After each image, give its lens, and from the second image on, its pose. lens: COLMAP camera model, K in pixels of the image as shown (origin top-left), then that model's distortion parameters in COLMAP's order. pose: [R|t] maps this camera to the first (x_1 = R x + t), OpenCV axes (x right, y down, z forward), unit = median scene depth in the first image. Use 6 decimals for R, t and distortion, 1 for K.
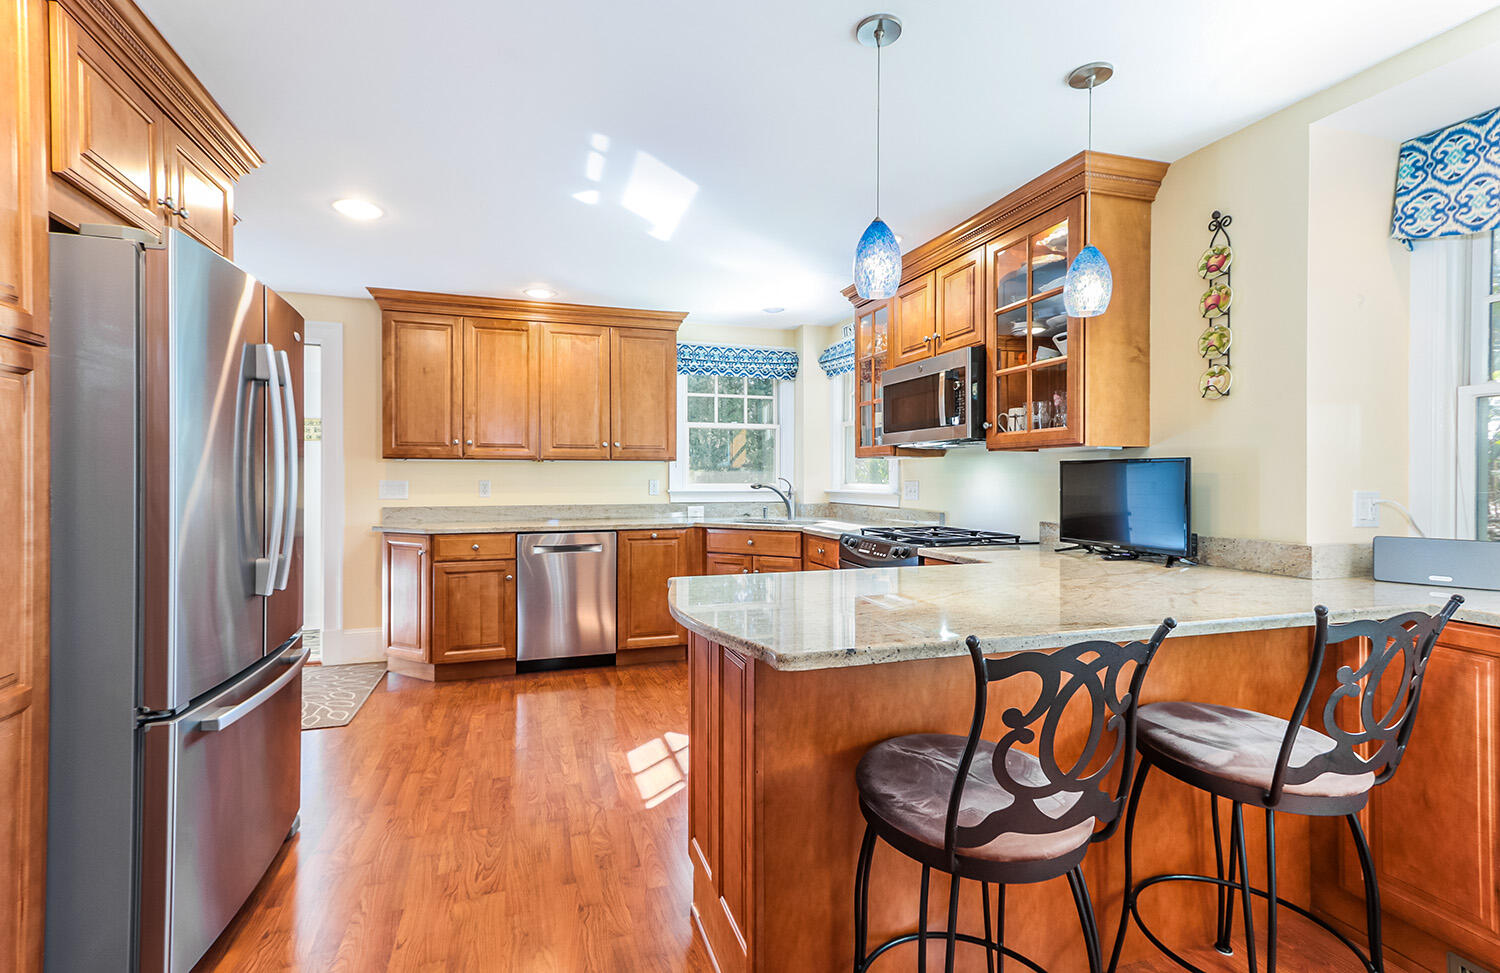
lens RADIAL K [[678.4, 0, 747.0], [0, 678.4, 479.8], [0, 0, 1]] dist [0.020542, -0.001749]
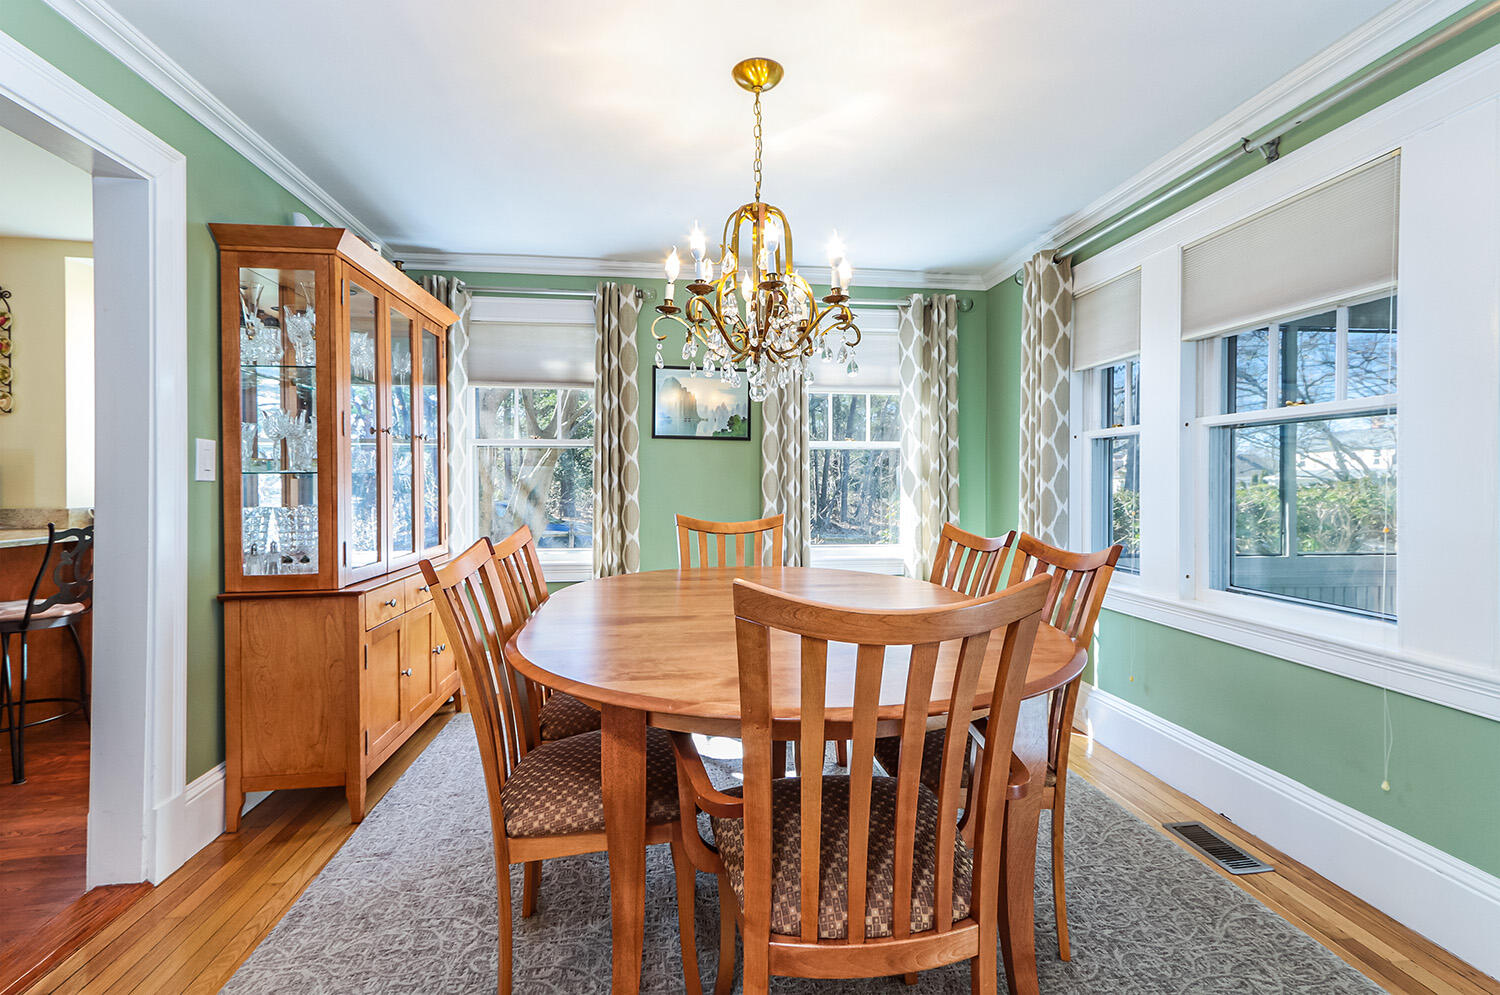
lens RADIAL K [[678.4, 0, 751.0], [0, 678.4, 487.3], [0, 0, 1]] dist [0.019725, -0.001325]
pose [[0.181904, -0.005148, 0.983303, -0.312187], [0.001314, 0.999987, 0.004992, 0.021162], [-0.983315, 0.000384, 0.181908, -0.551421]]
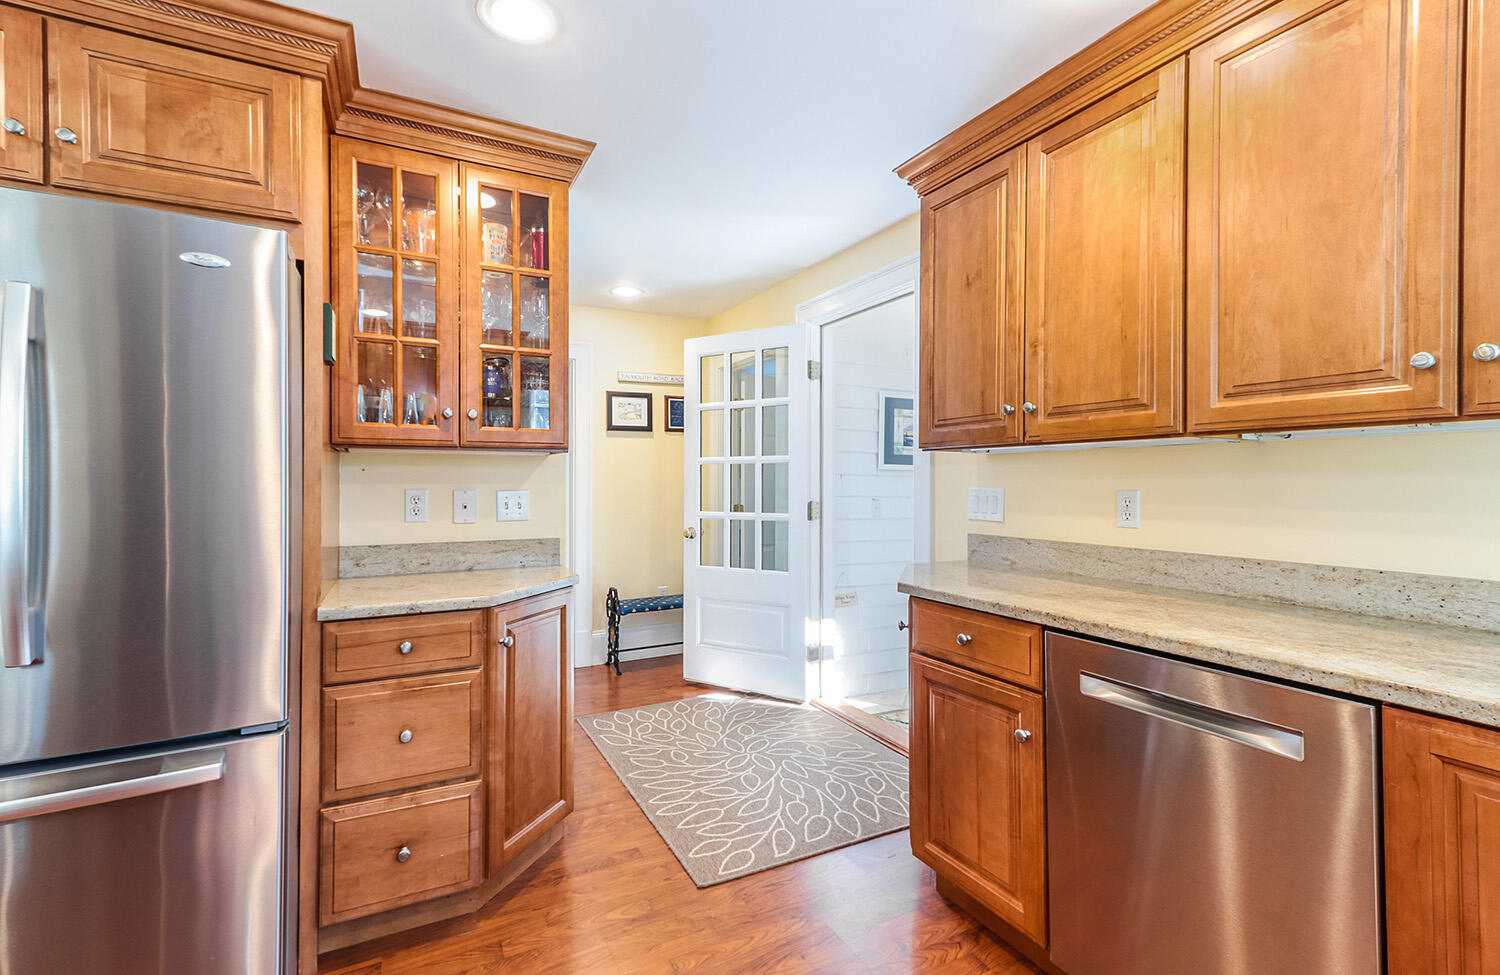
lens RADIAL K [[678.4, 0, 751.1], [0, 678.4, 481.8], [0, 0, 1]] dist [0.020542, -0.001749]
pose [[0.157987, -0.000871, -0.987441, 0.022653], [-0.007715, 0.999968, -0.002116, -0.002548], [0.987411, 0.007952, 0.157976, 0.883579]]
